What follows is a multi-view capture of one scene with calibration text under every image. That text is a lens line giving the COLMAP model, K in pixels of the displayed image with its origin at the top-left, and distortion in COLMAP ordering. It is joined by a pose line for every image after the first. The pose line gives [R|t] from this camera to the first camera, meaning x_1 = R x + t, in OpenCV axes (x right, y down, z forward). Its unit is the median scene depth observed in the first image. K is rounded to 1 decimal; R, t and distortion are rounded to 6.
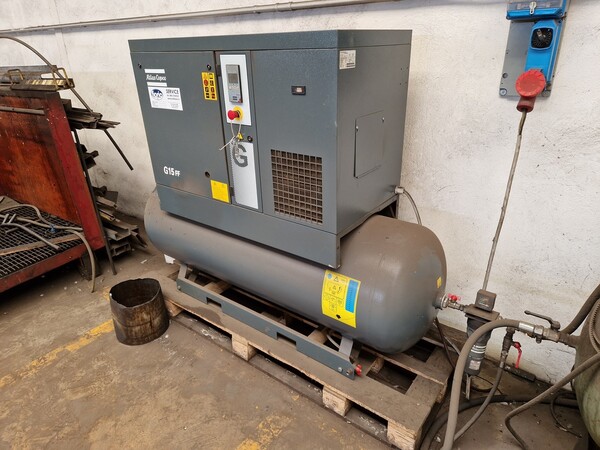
lens RADIAL K [[401.7, 0, 299.5], [0, 401.7, 223.8], [0, 0, 1]] dist [0.047118, -0.013995]
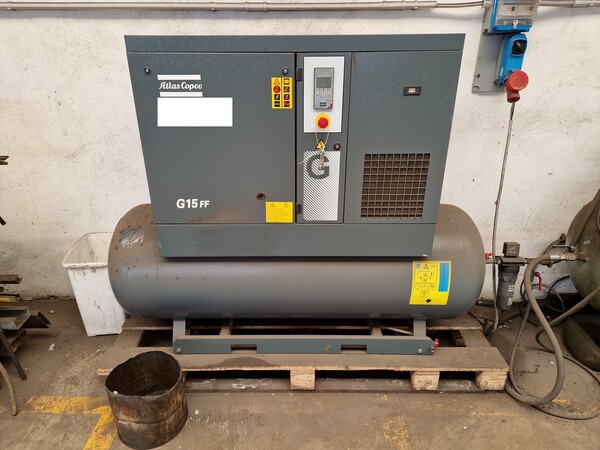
lens RADIAL K [[401.7, 0, 298.6], [0, 401.7, 226.2], [0, 0, 1]] dist [0.047118, -0.013995]
pose [[0.799617, -0.219581, 0.558925, -0.698774], [0.227587, 0.972128, 0.056320, -0.096369], [-0.555713, 0.082170, 0.827303, 0.269606]]
